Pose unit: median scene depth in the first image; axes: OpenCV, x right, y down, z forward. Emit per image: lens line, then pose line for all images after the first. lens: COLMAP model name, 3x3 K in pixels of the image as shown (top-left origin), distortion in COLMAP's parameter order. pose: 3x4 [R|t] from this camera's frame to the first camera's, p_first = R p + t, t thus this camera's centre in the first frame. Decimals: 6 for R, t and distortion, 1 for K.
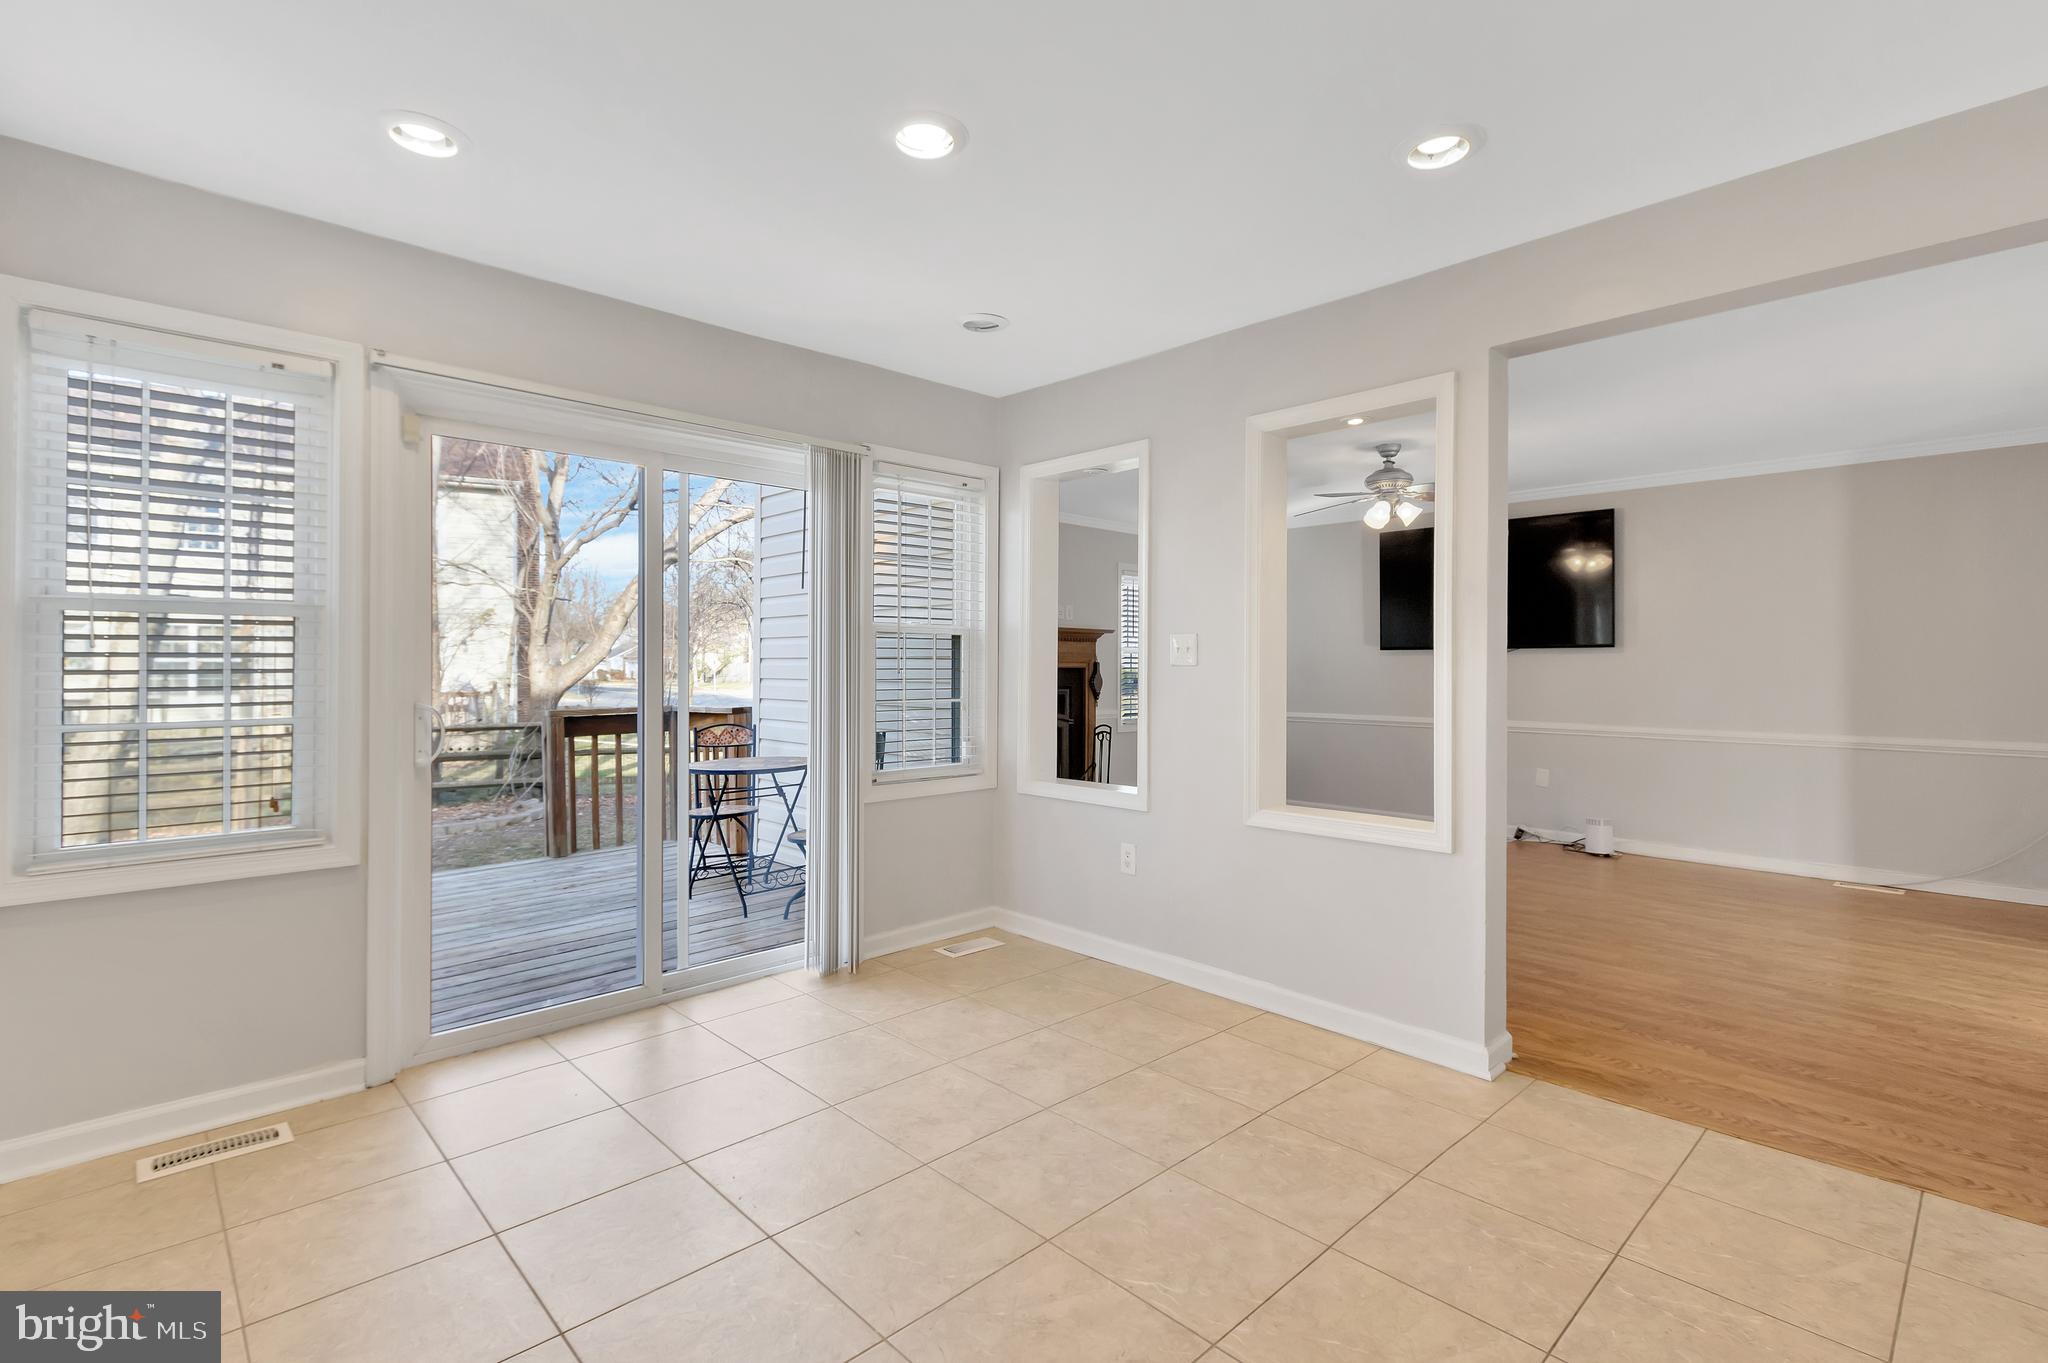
lens RADIAL K [[953.2, 0, 1035.6], [0, 953.2, 722.9], [0, 0, 1]] dist [-0.002734, 0.000156]
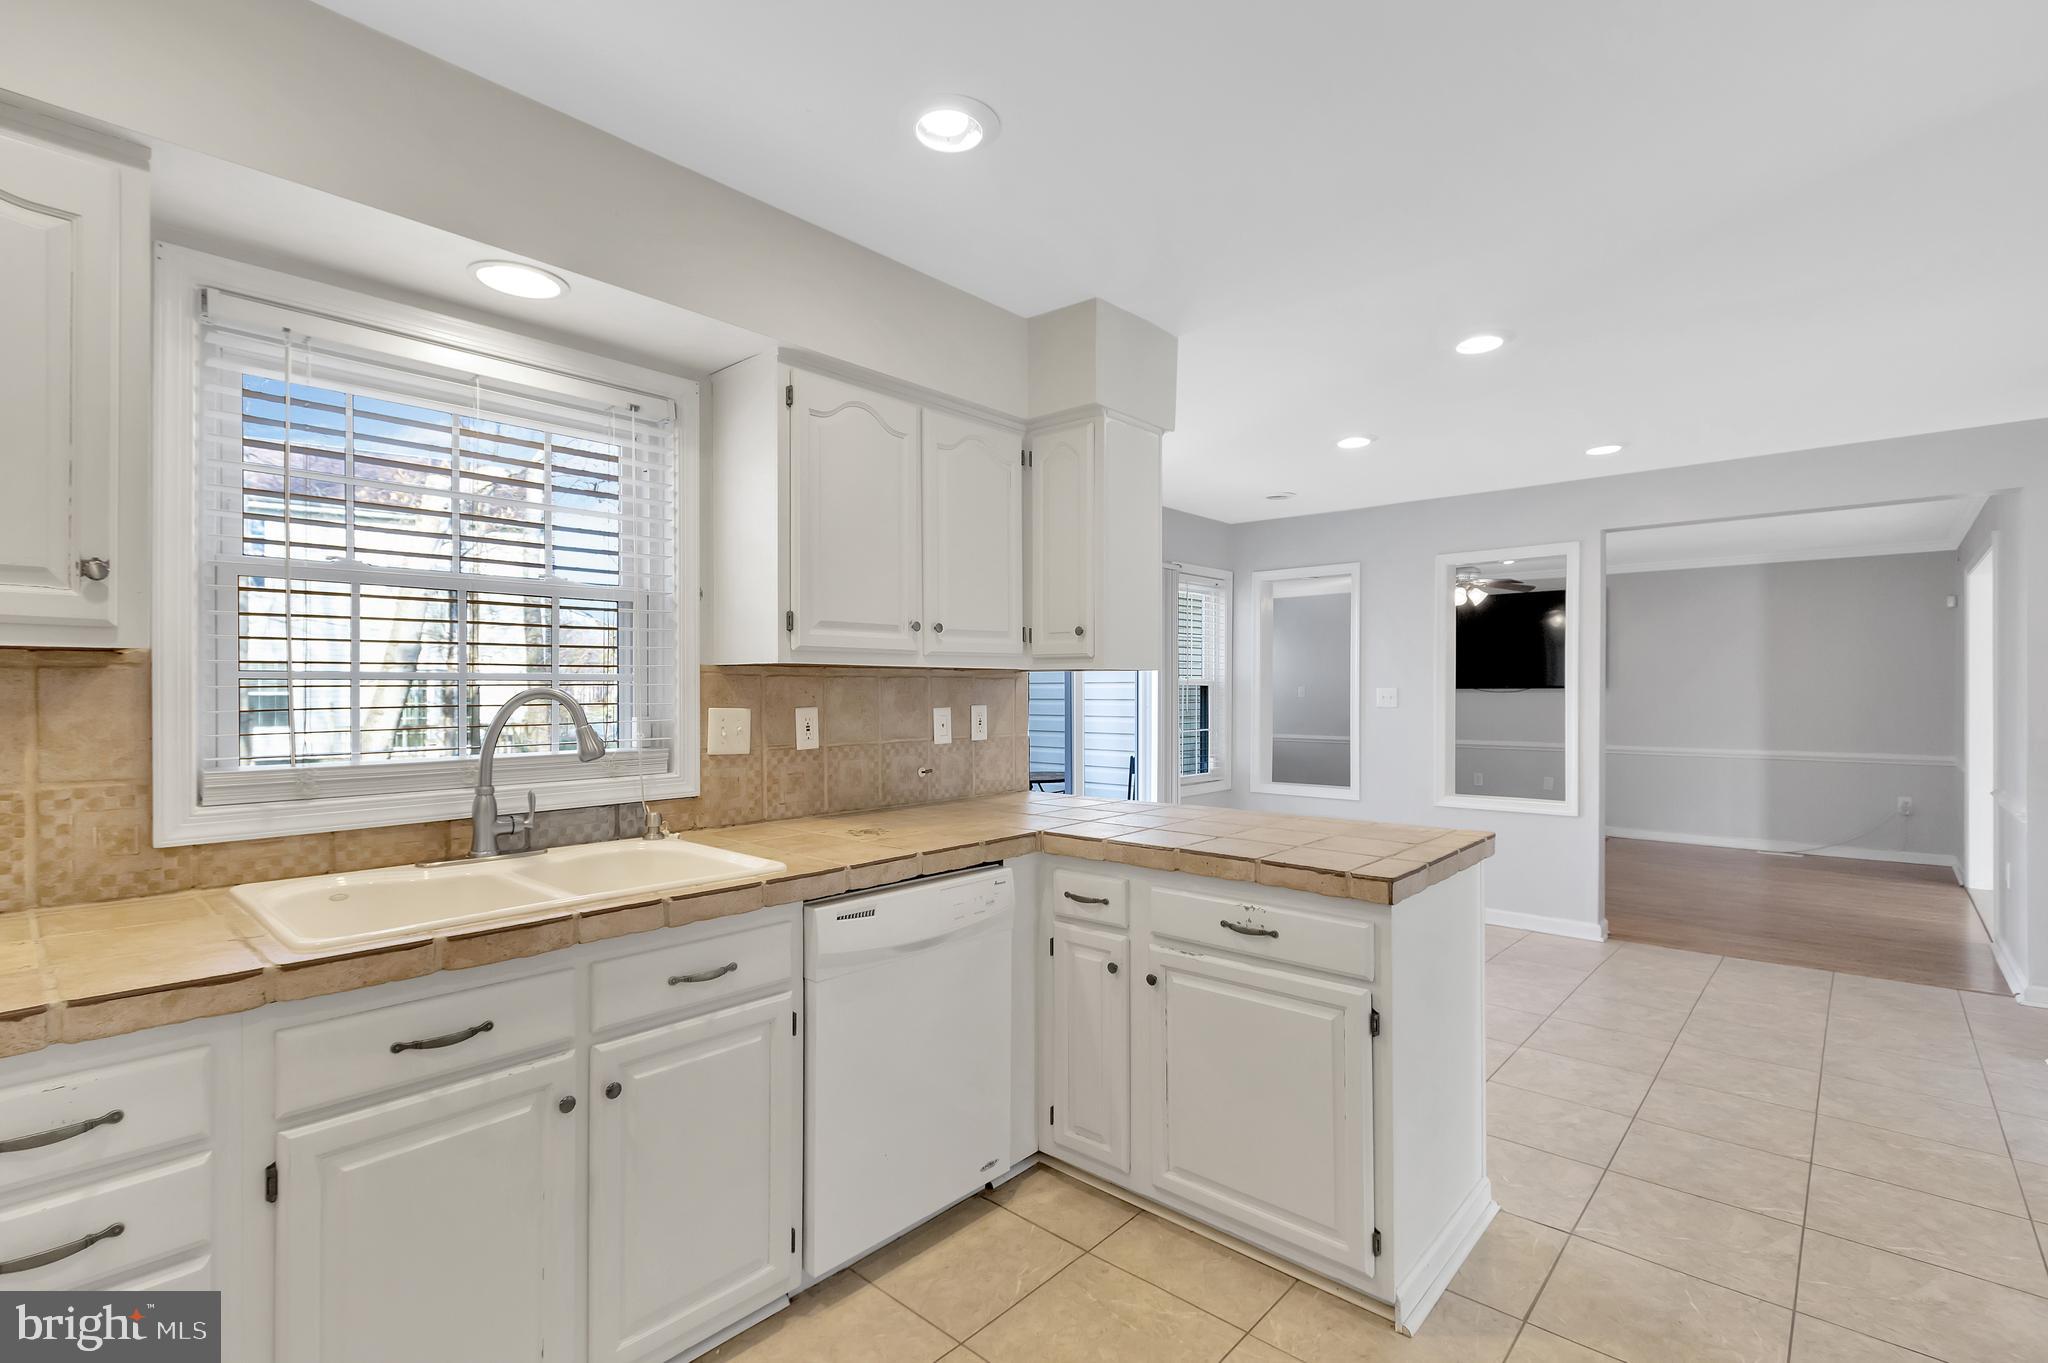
lens RADIAL K [[953.2, 0, 1035.6], [0, 953.2, 722.9], [0, 0, 1]] dist [-0.002734, 0.000156]
pose [[0.996738, -0.003407, 0.080639, -0.464194], [0.004834, 0.999835, -0.017507, -0.010443], [-0.080566, 0.017839, 0.996590, -0.449913]]
